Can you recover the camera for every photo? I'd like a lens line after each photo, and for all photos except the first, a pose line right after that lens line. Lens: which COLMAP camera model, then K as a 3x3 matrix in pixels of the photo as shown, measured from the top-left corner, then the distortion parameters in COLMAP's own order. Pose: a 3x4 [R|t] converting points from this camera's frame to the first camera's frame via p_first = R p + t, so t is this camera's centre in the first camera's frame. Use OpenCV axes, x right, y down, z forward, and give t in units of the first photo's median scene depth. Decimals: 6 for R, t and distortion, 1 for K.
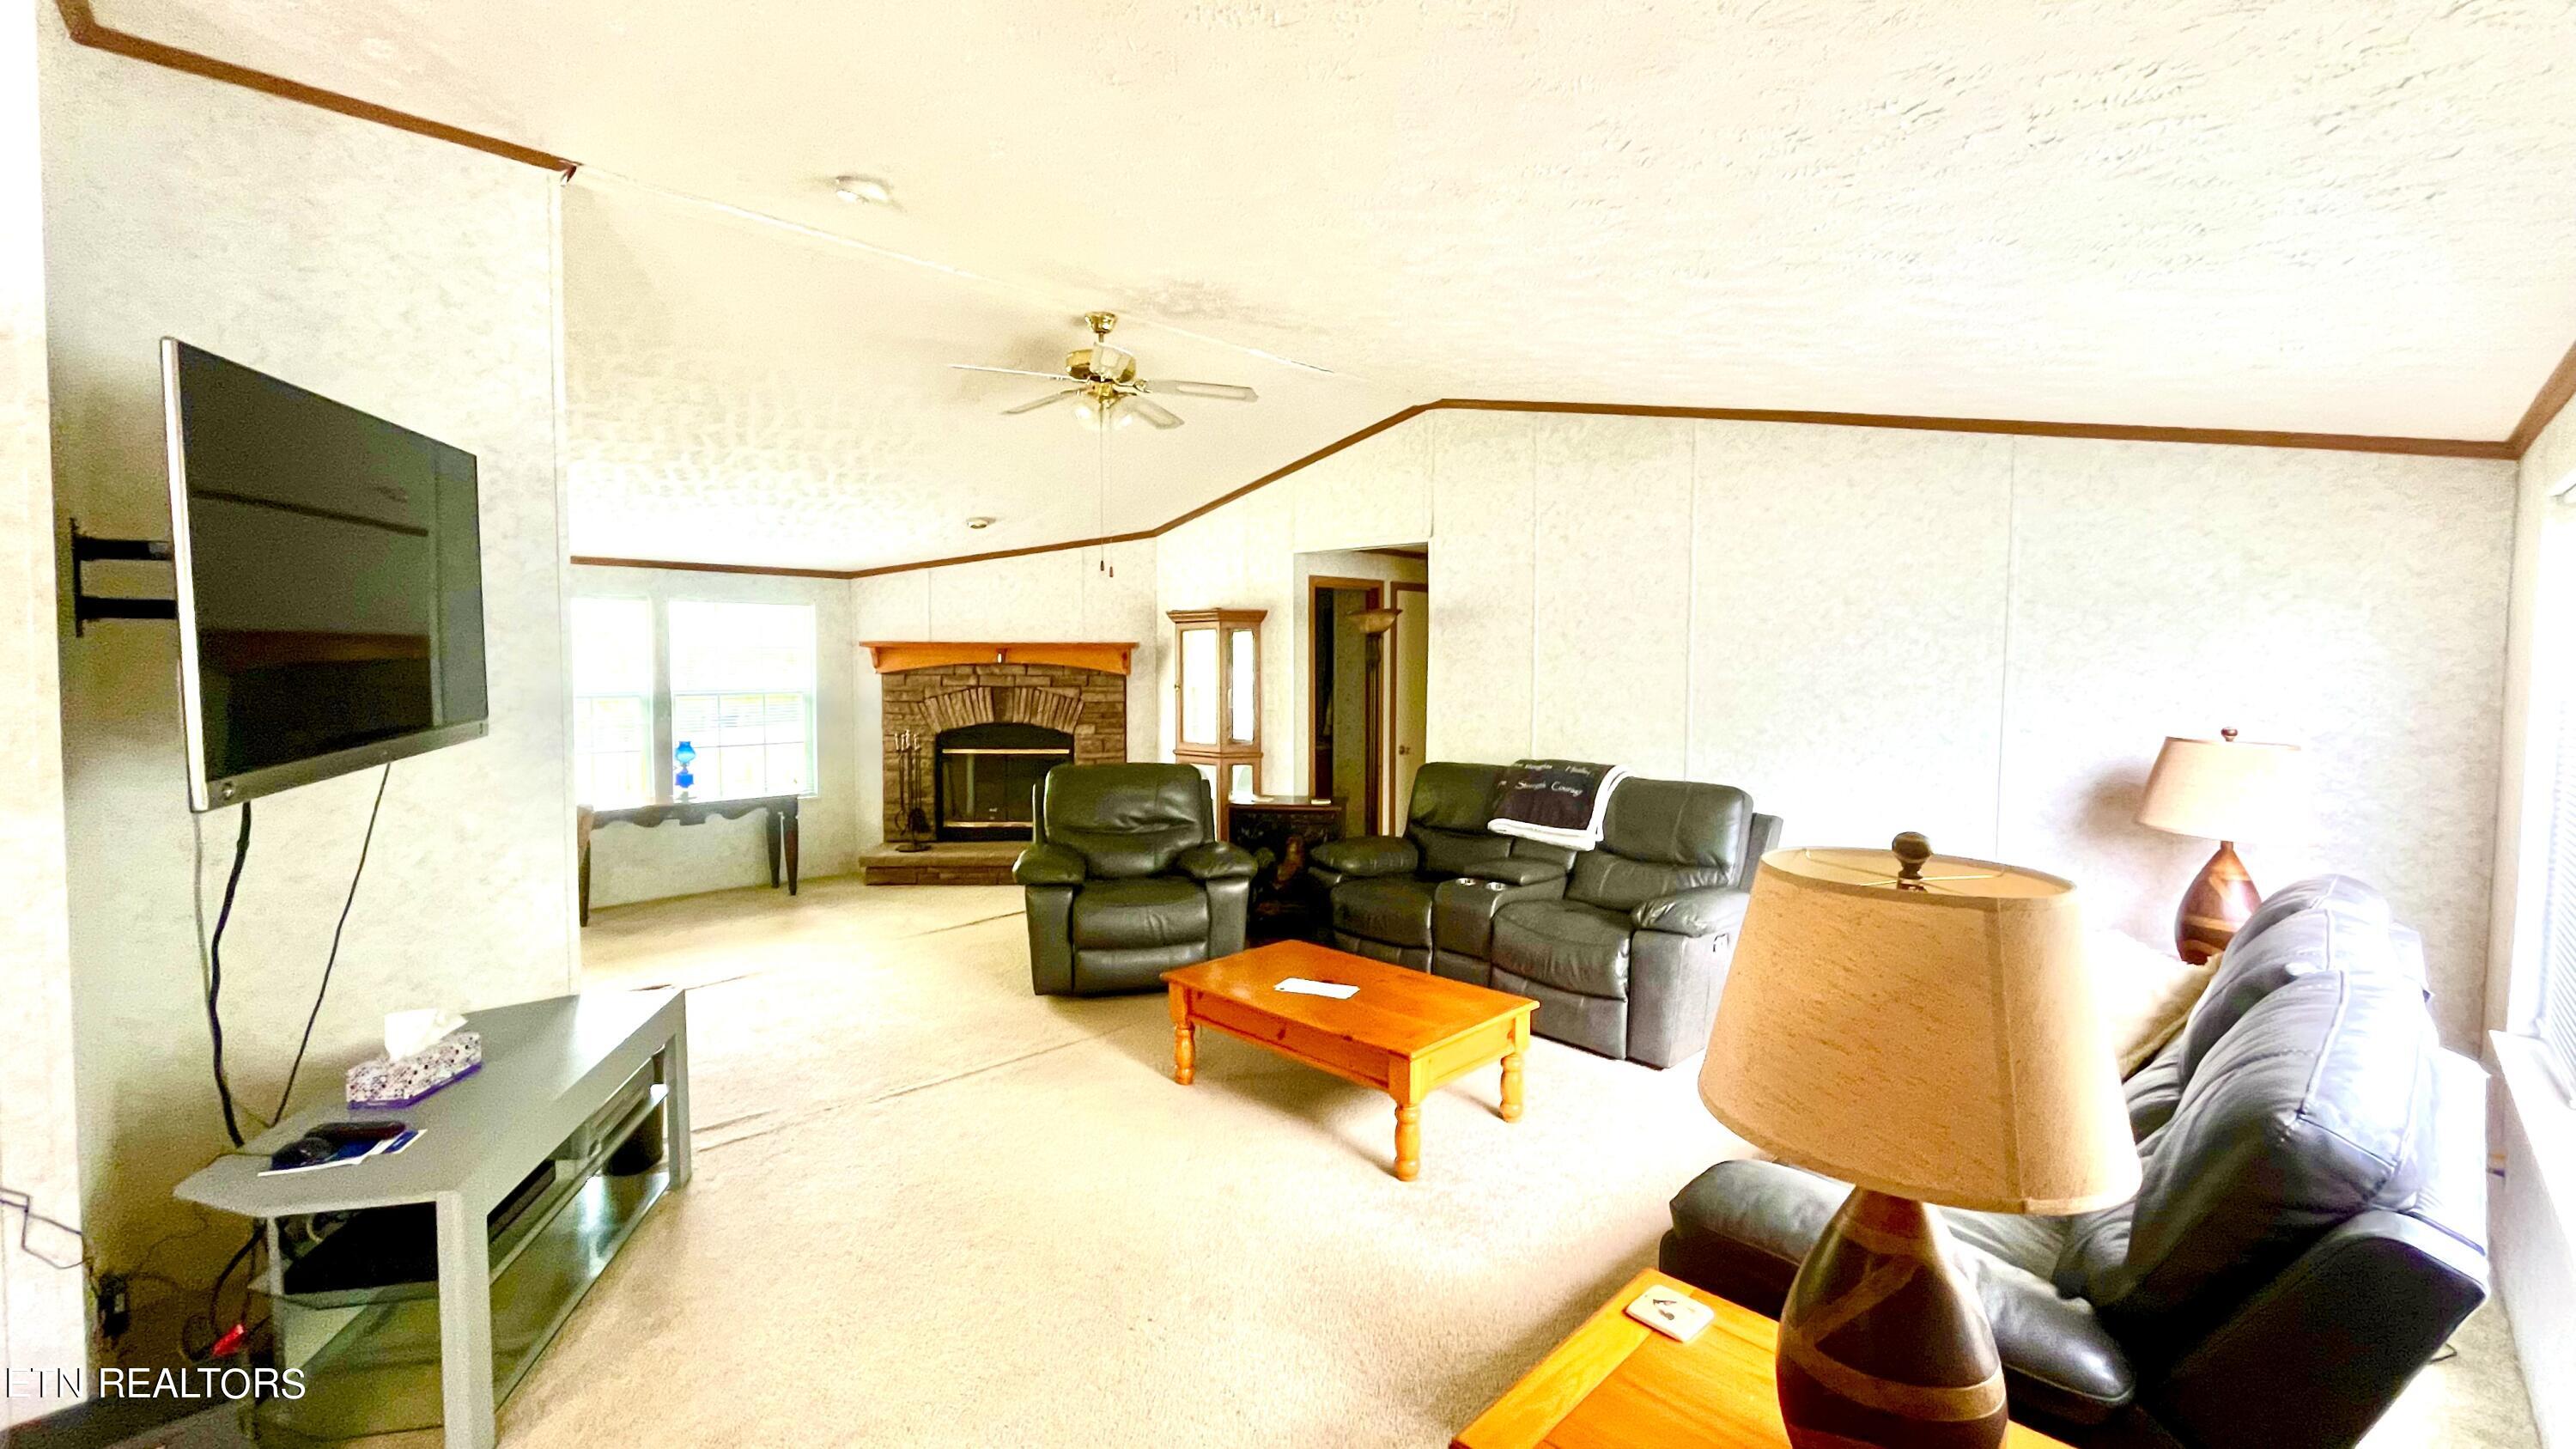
lens RADIAL K [[1057.7, 0, 1288.0], [0, 1057.7, 724.5], [0, 0, 1]] dist [0.000178, 0.000035]
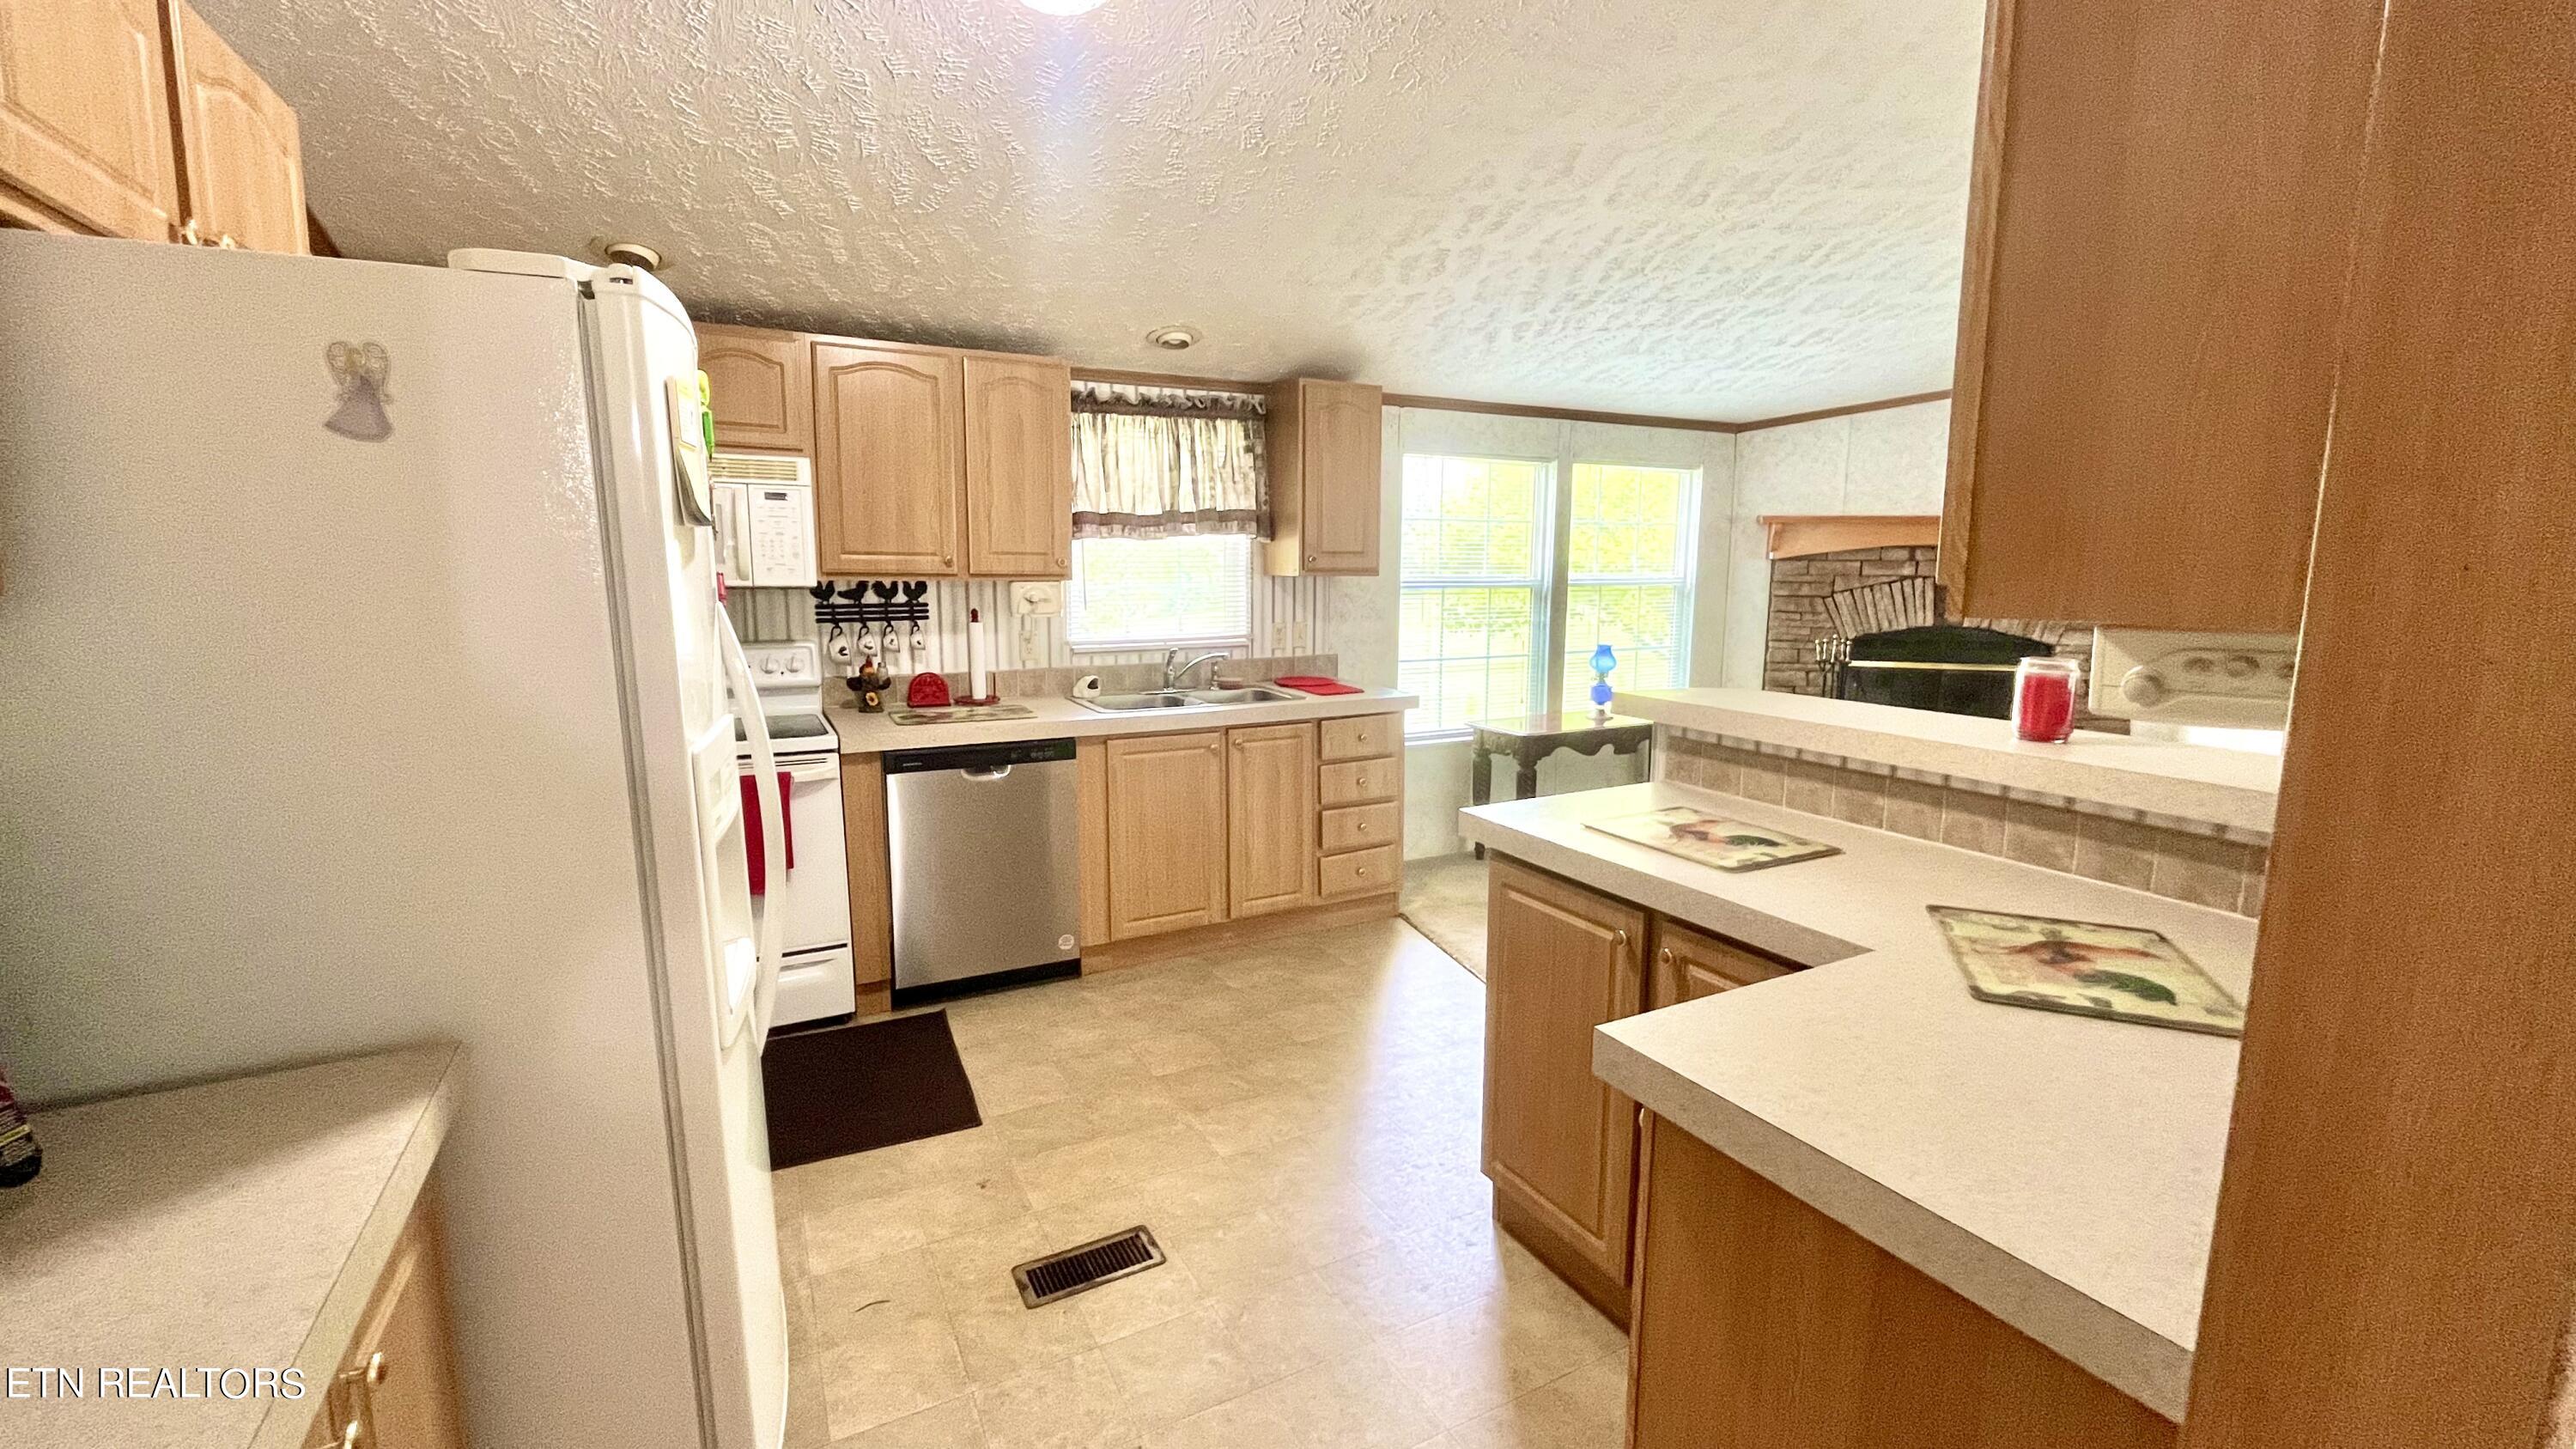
lens RADIAL K [[1057.7, 0, 1288.0], [0, 1057.7, 724.5], [0, 0, 1]] dist [0.000178, 0.000035]
pose [[0.955117, 0.048351, -0.292257, -0.490396], [-0.019120, 0.994594, 0.102060, -0.000627], [0.295612, -0.091891, 0.950878, 0.160948]]
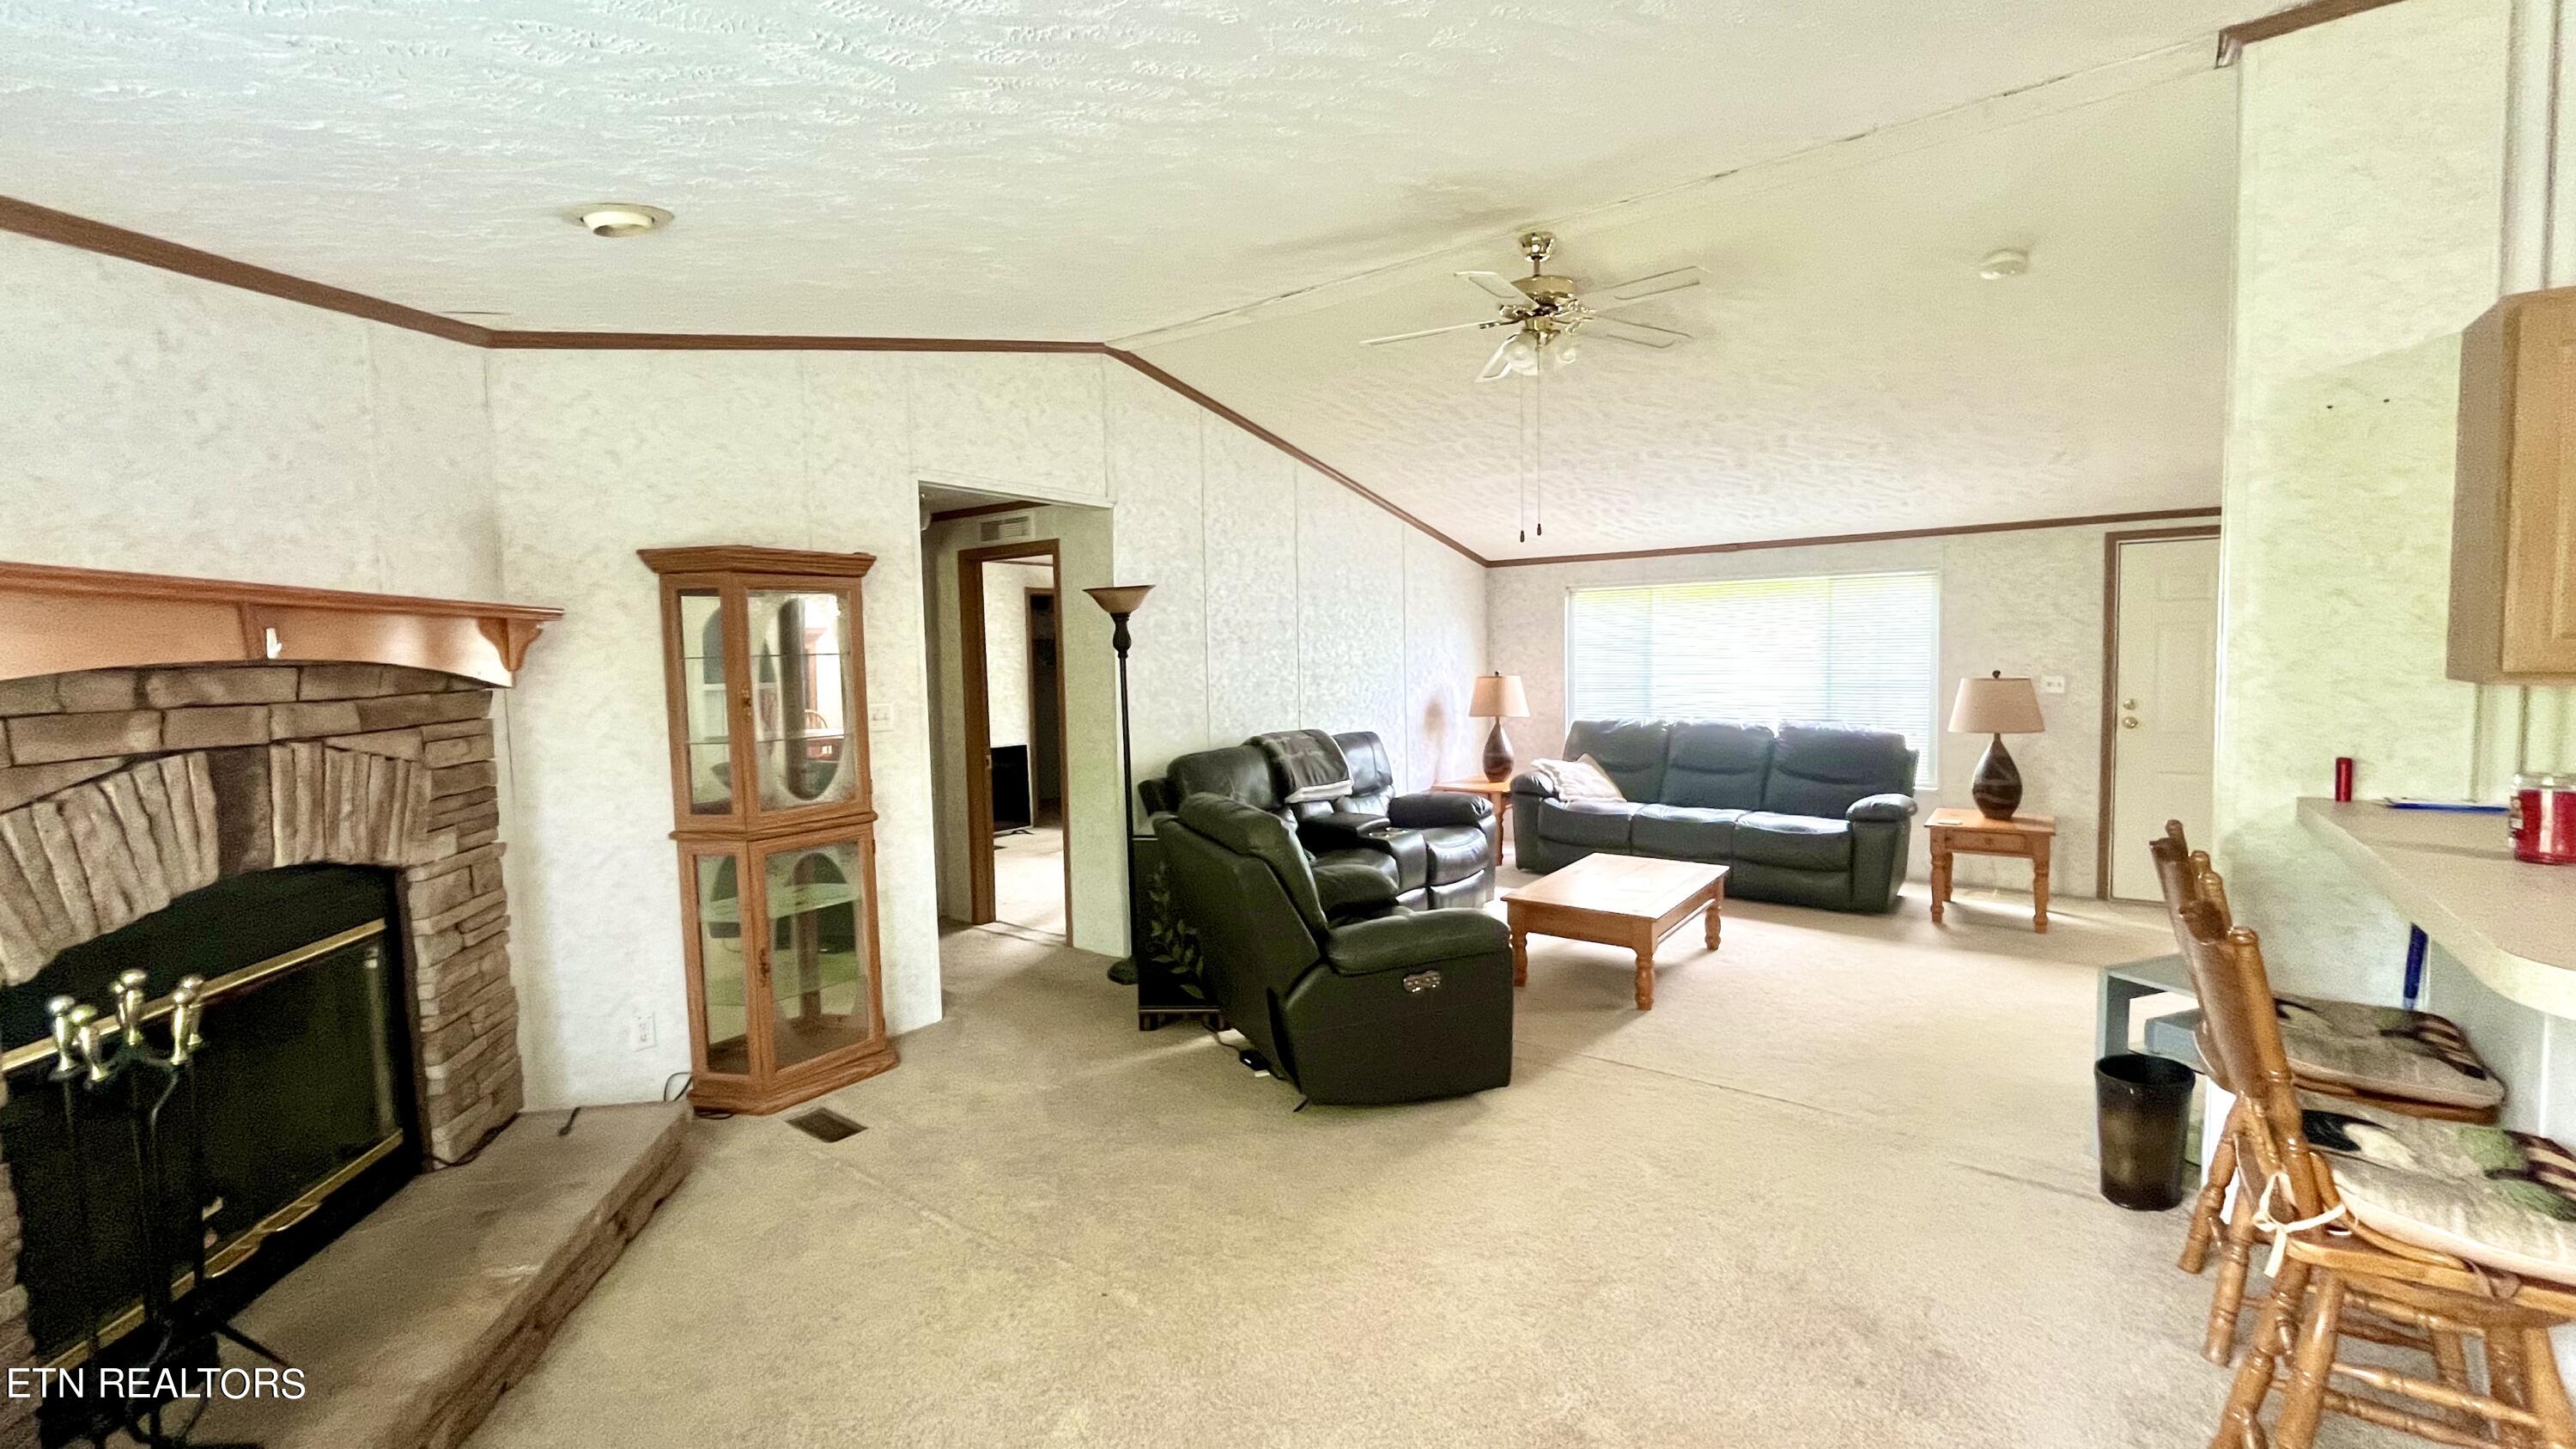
lens RADIAL K [[1057.7, 0, 1288.0], [0, 1057.7, 724.5], [0, 0, 1]] dist [0.000178, 0.000035]
pose [[-0.143660, -0.070930, 0.987082, -0.583201], [0.073420, 0.993916, 0.082107, -0.044207], [-0.986900, 0.084267, -0.137578, 0.766524]]
